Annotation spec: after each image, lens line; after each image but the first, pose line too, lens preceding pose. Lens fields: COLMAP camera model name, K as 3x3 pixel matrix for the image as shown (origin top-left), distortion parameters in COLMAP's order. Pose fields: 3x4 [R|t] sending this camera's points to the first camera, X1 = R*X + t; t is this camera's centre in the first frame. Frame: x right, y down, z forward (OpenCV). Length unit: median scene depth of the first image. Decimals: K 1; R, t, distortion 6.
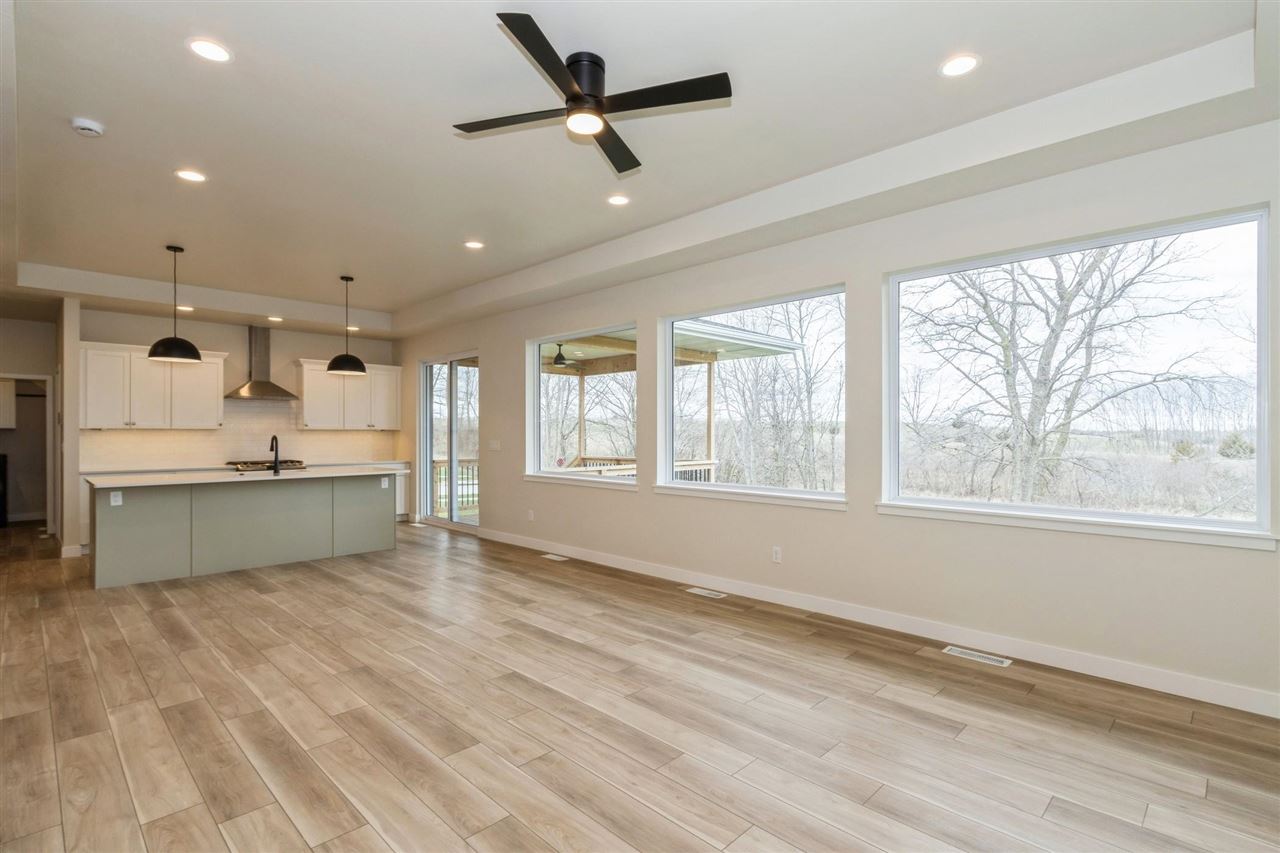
lens RADIAL K [[623.7, 0, 639.0], [0, 623.7, 430.2], [0, 0, 1]] dist [0.009721, -0.002026]
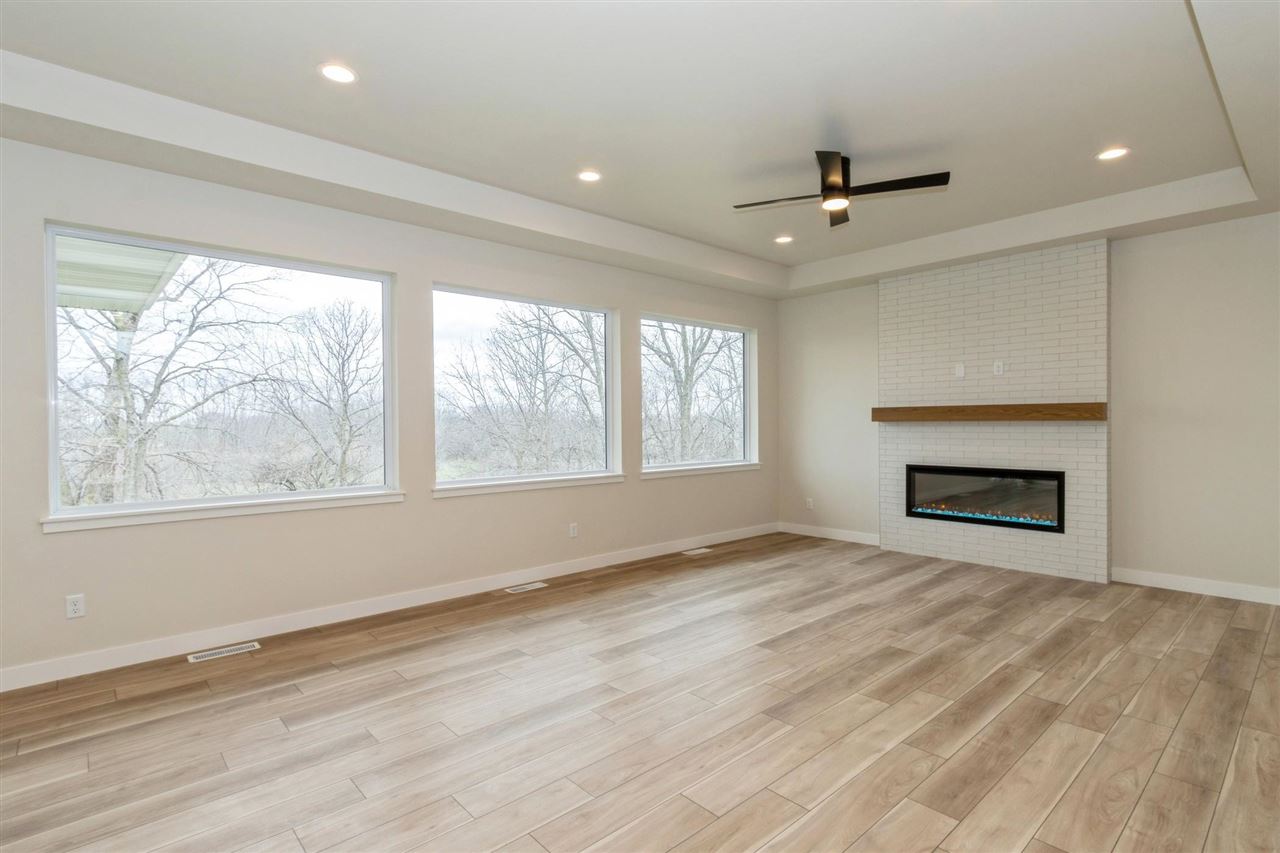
lens RADIAL K [[623.7, 0, 639.0], [0, 623.7, 429.0], [0, 0, 1]] dist [0.009721, -0.002026]
pose [[0.041802, -0.007947, 0.999094, -1.279836], [0.002818, 0.999965, 0.007836, 0.005427], [-0.999122, 0.002488, 0.041823, 1.156395]]
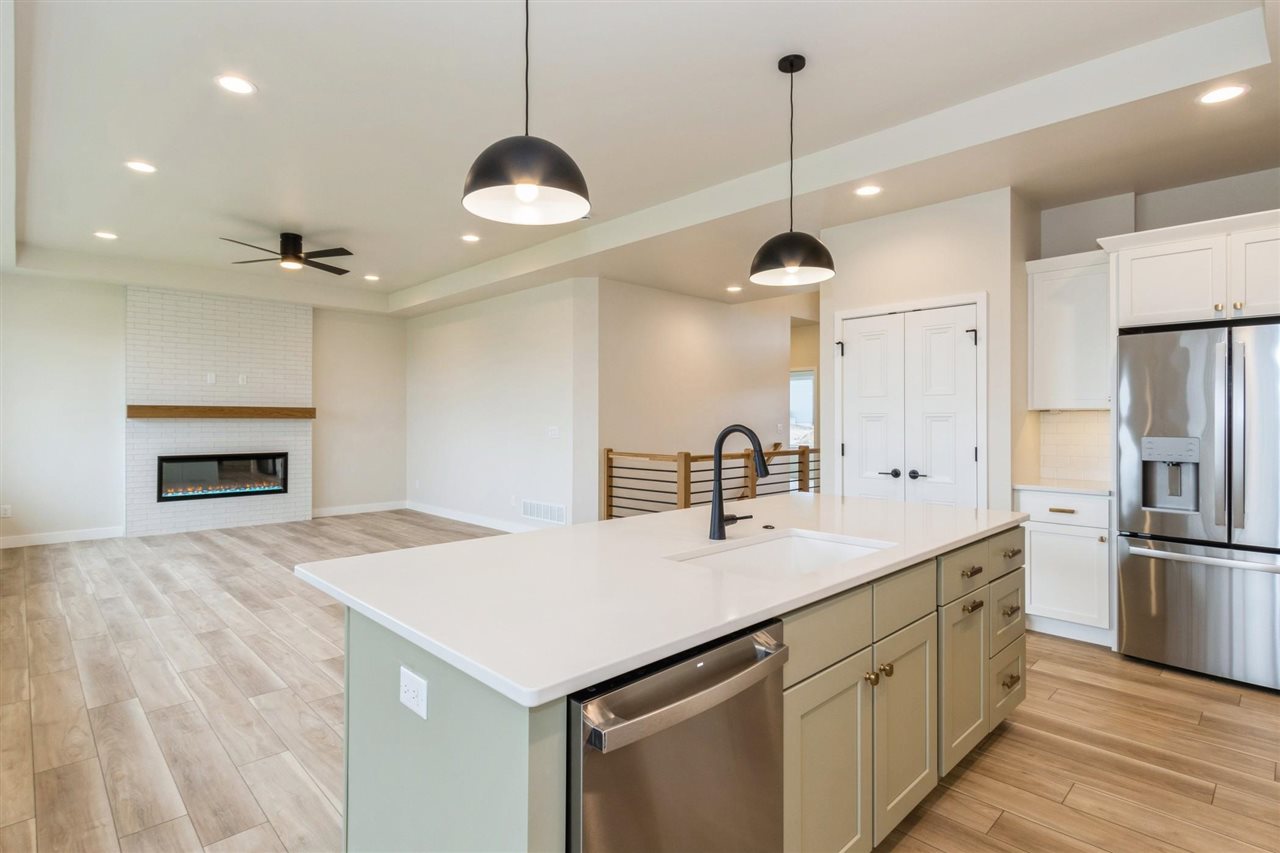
lens RADIAL K [[623.7, 0, 640.3], [0, 623.7, 416.6], [0, 0, 1]] dist [0.009721, -0.002026]
pose [[-0.999999, -0.001096, -0.000701, -1.014266], [-0.001089, 0.999950, -0.009900, 0.013835], [0.000712, -0.009900, -0.999951, 2.517400]]
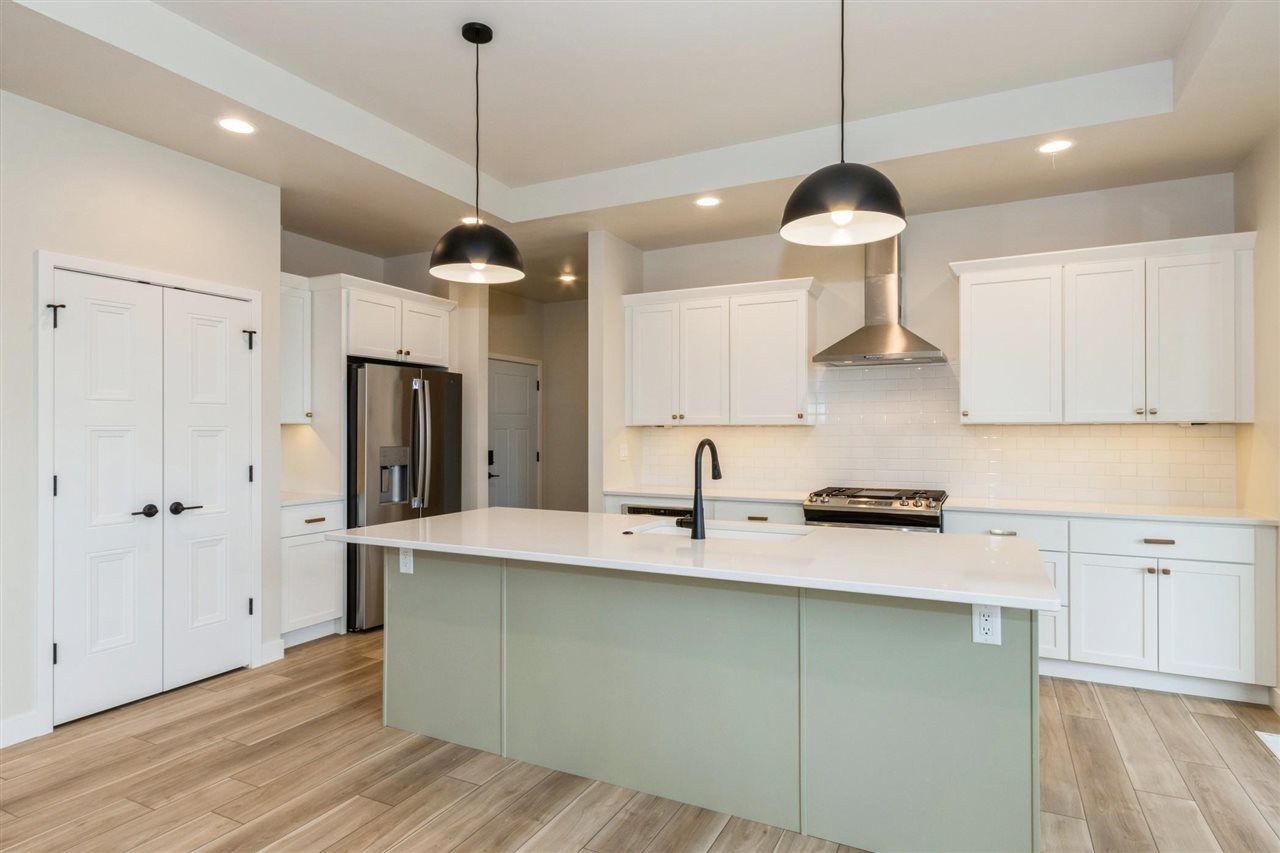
lens RADIAL K [[711.3, 0, 616.2], [0, 711.3, 429.0], [0, 0, 1]] dist [0.003181, 0.001163]
pose [[0.294476, -0.002130, -0.955657, -0.340936], [0.005874, 0.999983, -0.000419, 0.003208], [0.955641, -0.005490, 0.294483, 1.563211]]
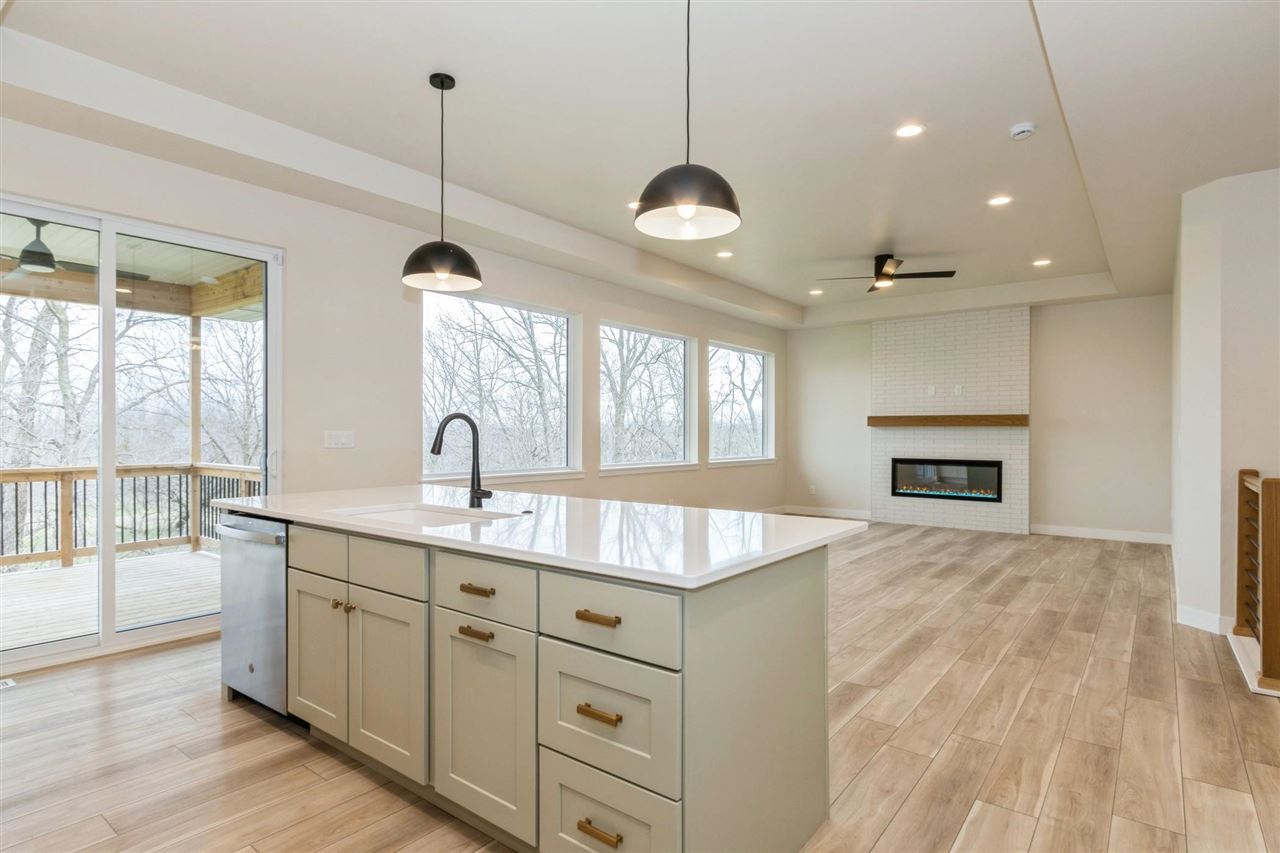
lens RADIAL K [[663.6, 0, 638.4], [0, 663.6, 432.9], [0, 0, 1]] dist [0.005565, 0.000209]
pose [[-0.129468, 0.000966, 0.991583, -1.923976], [-0.008212, 0.999964, -0.002046, 0.039181], [-0.991550, -0.008408, -0.129455, 1.799814]]
